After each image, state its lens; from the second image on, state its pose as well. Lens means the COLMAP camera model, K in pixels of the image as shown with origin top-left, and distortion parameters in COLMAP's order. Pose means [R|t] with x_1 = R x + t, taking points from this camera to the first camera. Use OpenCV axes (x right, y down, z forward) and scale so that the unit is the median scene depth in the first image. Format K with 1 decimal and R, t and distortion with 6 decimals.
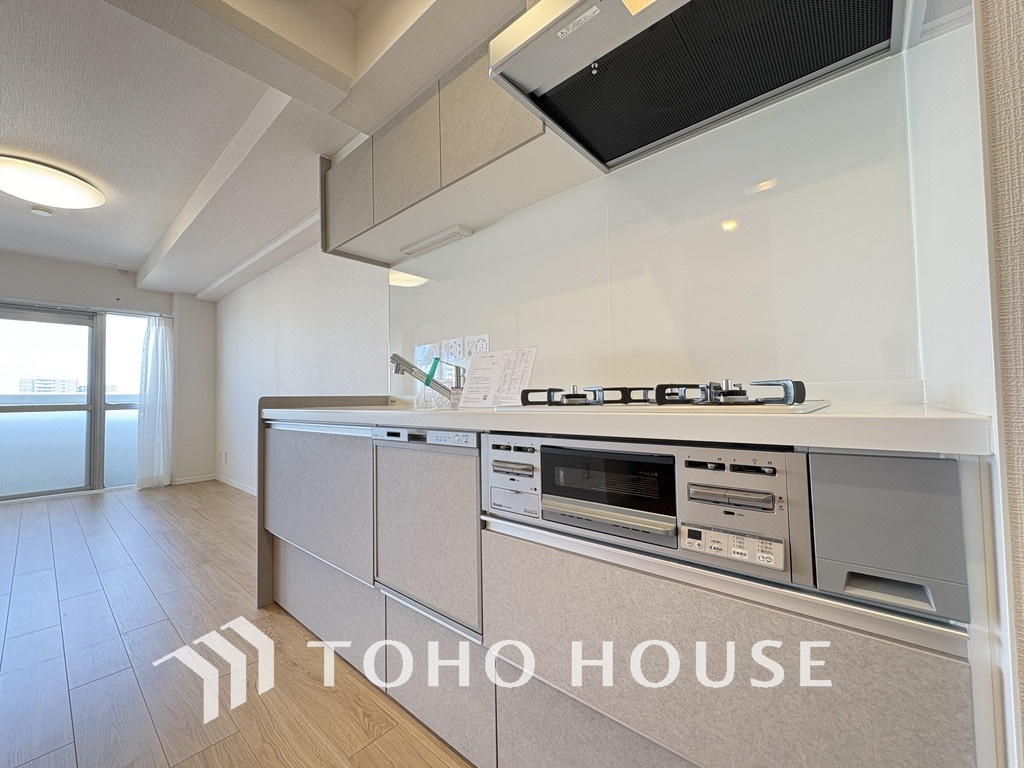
lens RADIAL K [[411.0, 0, 512.0], [0, 411.0, 384.0], [0, 0, 1]] dist [0.000986, -0.000500]
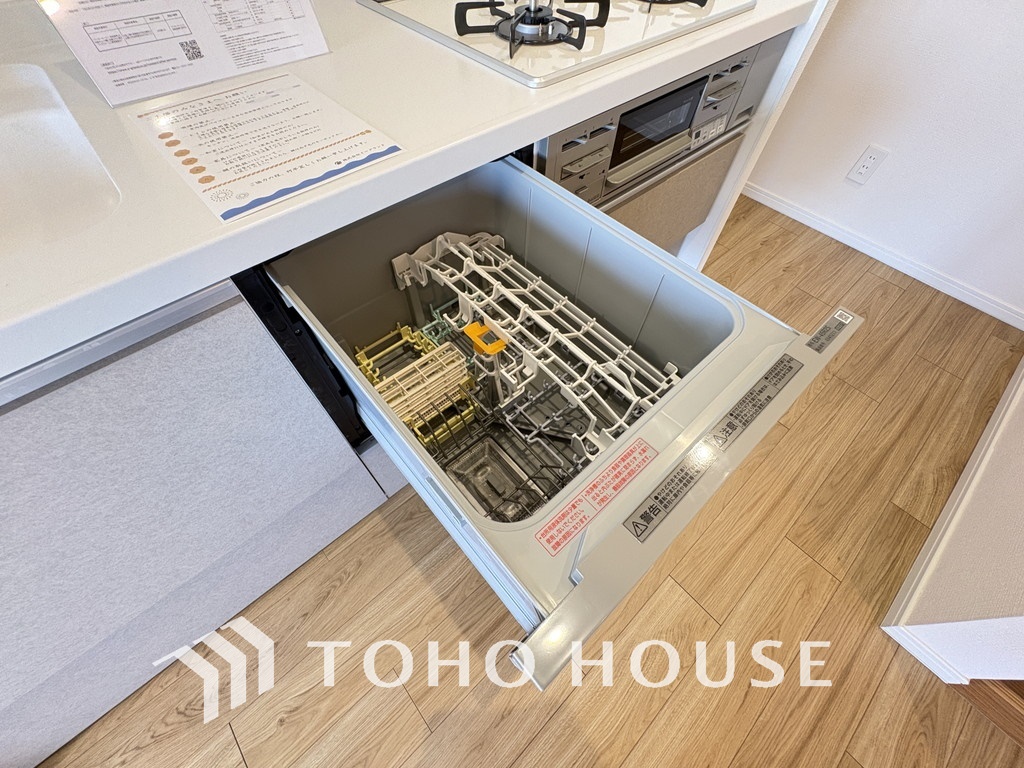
lens RADIAL K [[411.0, 0, 512.0], [0, 411.0, 384.0], [0, 0, 1]] dist [0.000986, -0.000500]
pose [[0.127018, -0.813040, 0.568184, -0.627197], [-0.054562, 0.566229, 0.822440, -0.154875], [-0.990399, -0.135466, 0.027560, 0.807057]]
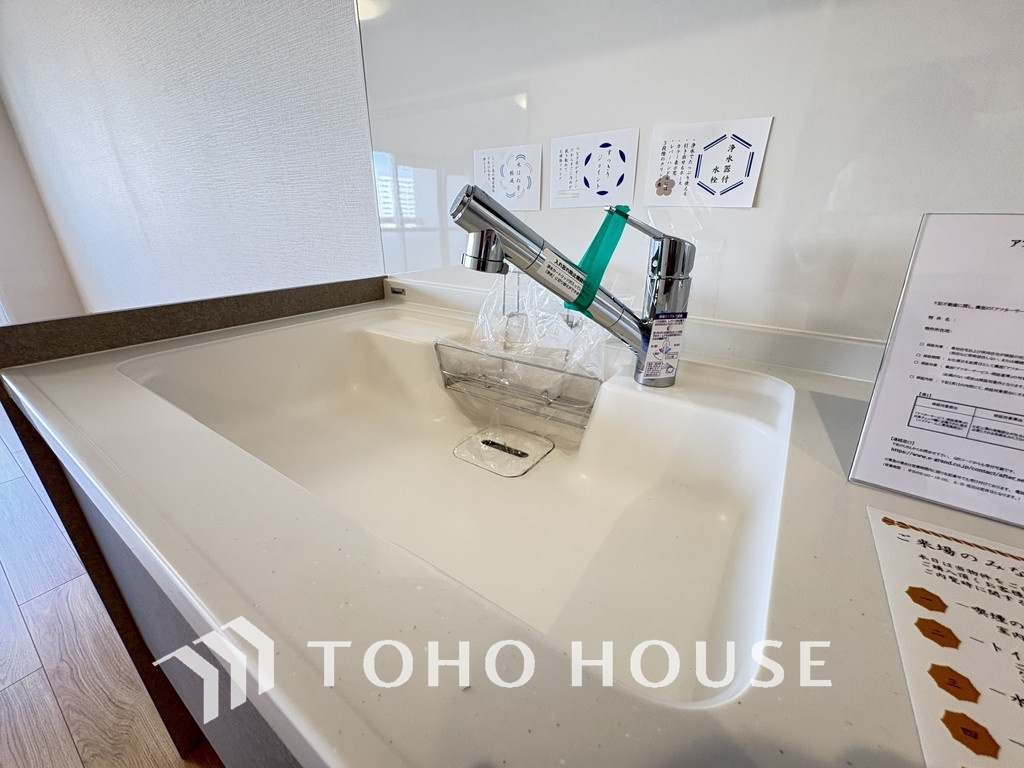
lens RADIAL K [[411.0, 0, 512.0], [0, 411.0, 384.0], [0, 0, 1]] dist [0.000986, -0.000500]
pose [[0.992850, -0.022803, 0.117175, -0.442653], [-0.027498, 0.911502, 0.410376, -0.103218], [-0.116163, -0.410663, 0.904357, 1.096376]]
